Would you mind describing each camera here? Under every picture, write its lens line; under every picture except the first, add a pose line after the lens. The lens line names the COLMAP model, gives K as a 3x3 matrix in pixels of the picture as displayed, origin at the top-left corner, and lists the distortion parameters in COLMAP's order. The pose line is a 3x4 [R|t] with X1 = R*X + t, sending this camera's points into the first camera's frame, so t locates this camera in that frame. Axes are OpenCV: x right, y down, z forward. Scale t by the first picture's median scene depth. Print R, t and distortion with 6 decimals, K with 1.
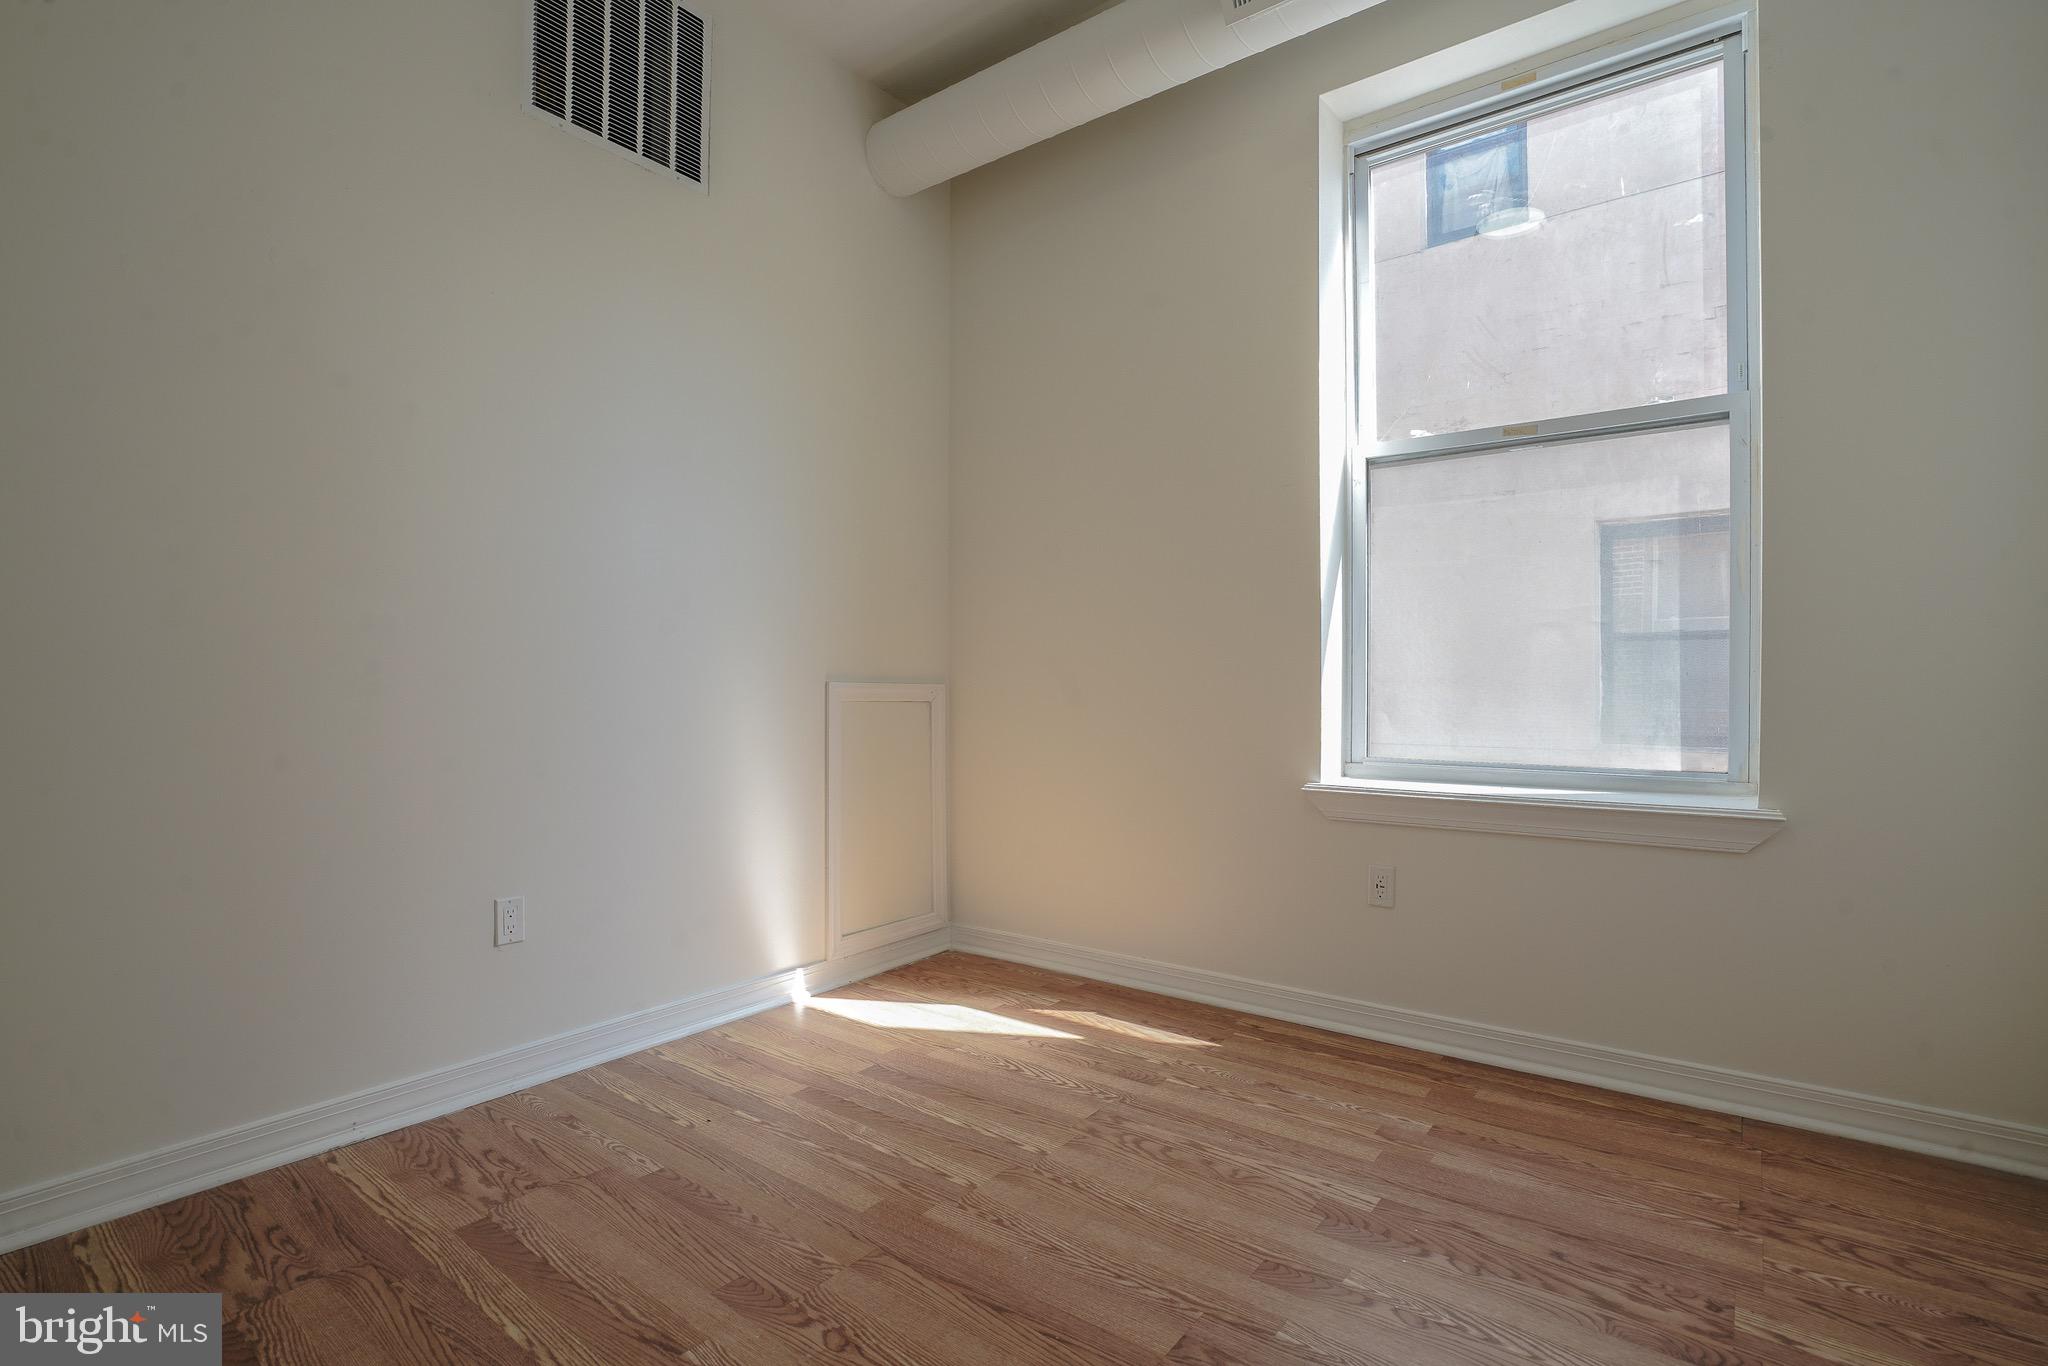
lens RADIAL K [[956.7, 0, 1016.1], [0, 956.7, 677.4], [0, 0, 1]] dist [-0.059187, 0.022123]
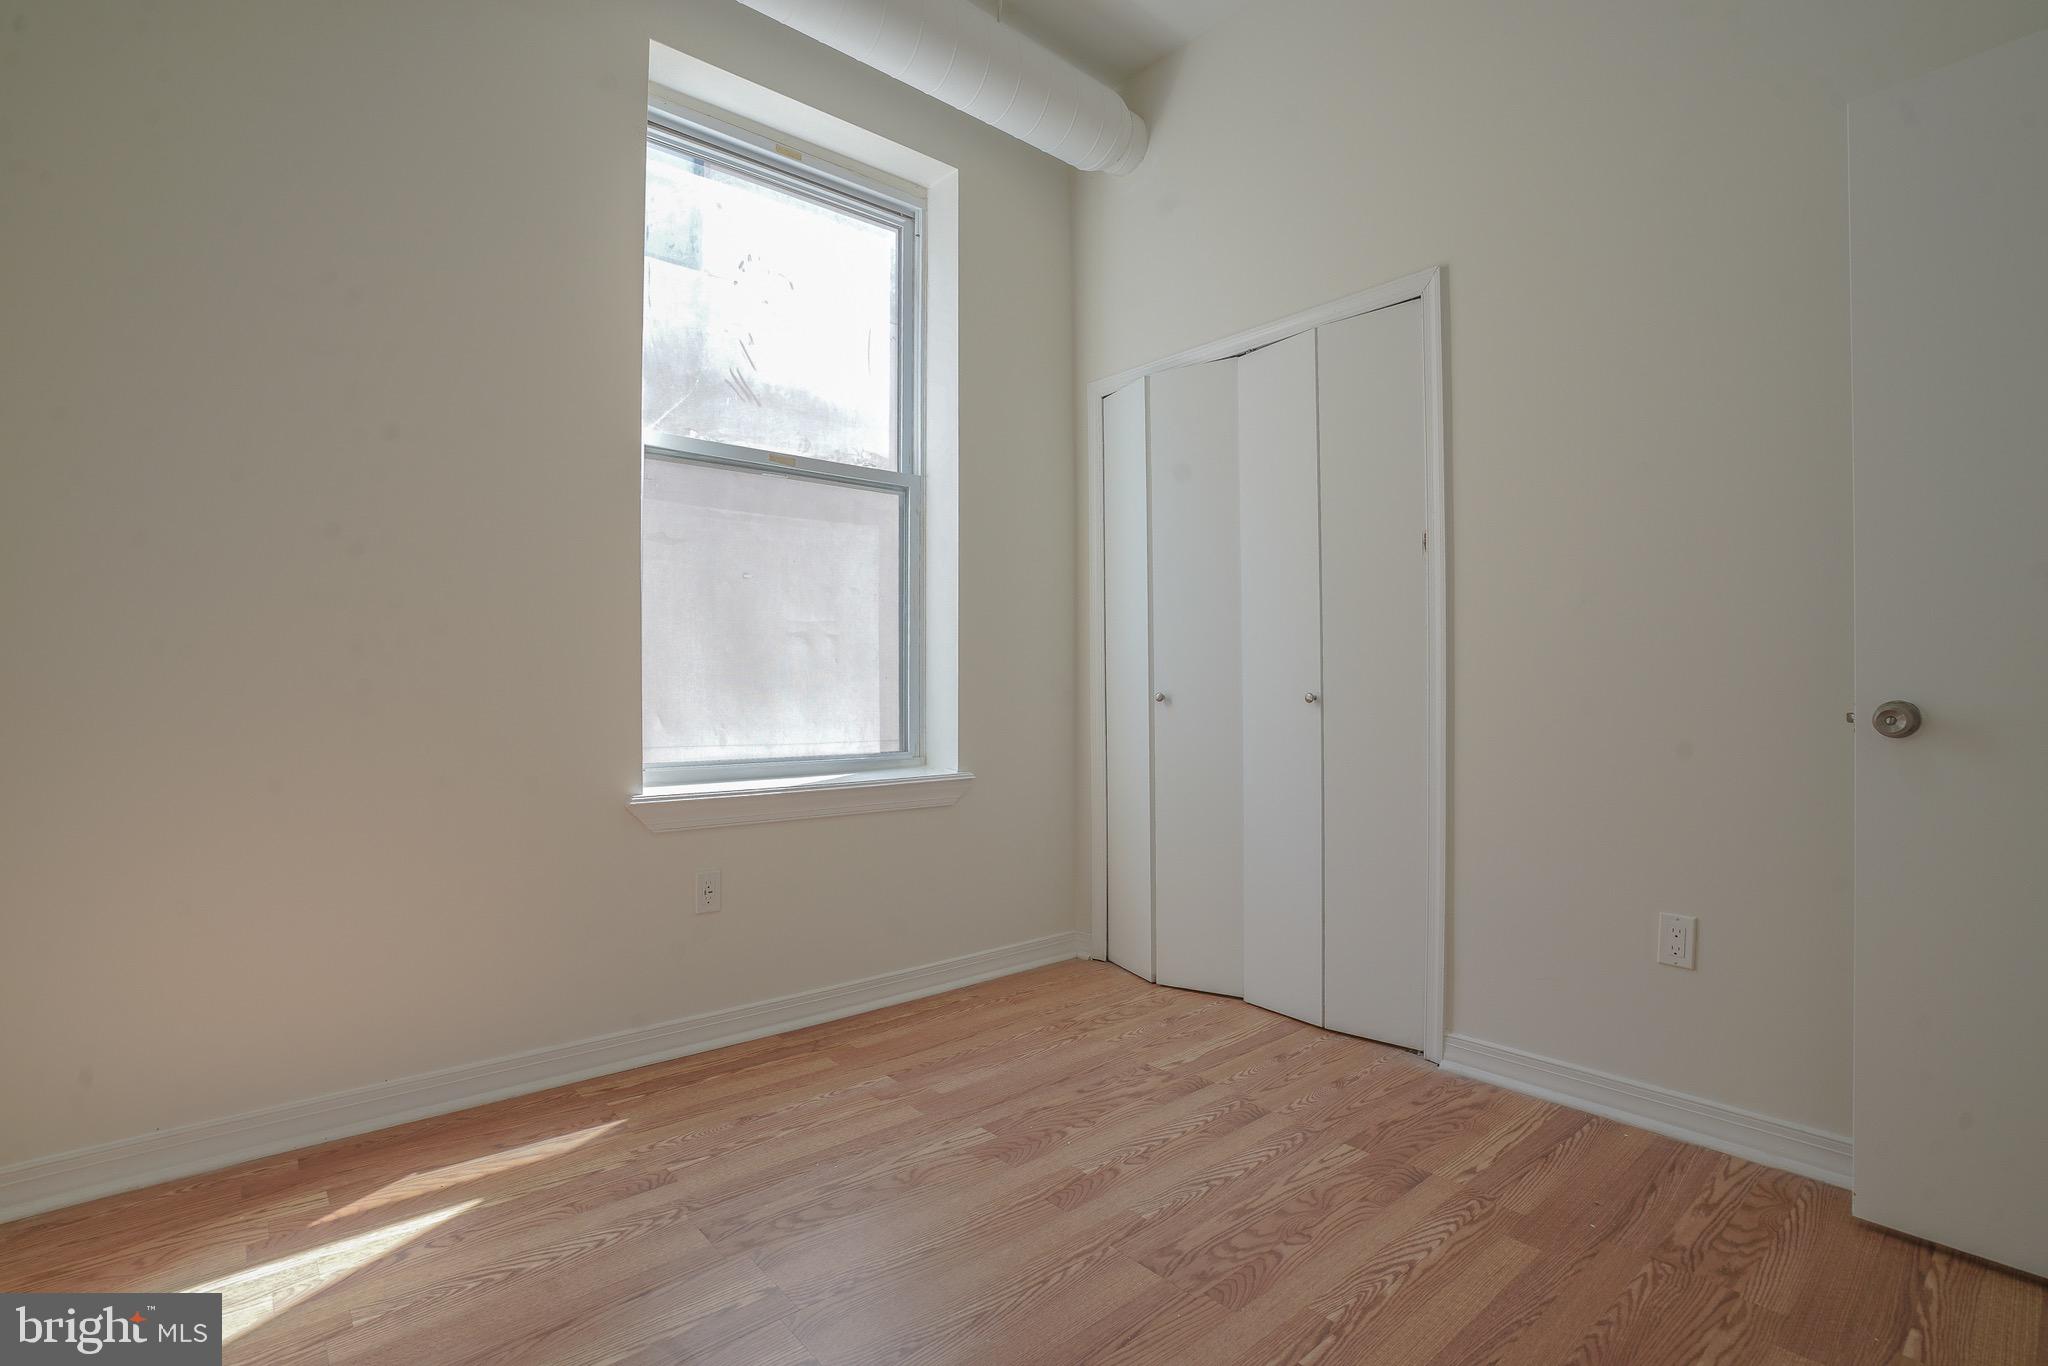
lens RADIAL K [[920.8, 0, 1070.6], [0, 920.8, 684.6], [0, 0, 1]] dist [-0.060600, 0.018094]
pose [[0.198021, 0.006345, 0.980177, -0.524077], [-0.006452, 0.999966, -0.005170, 0.010051], [-0.980177, -0.005300, 0.198055, 0.505834]]
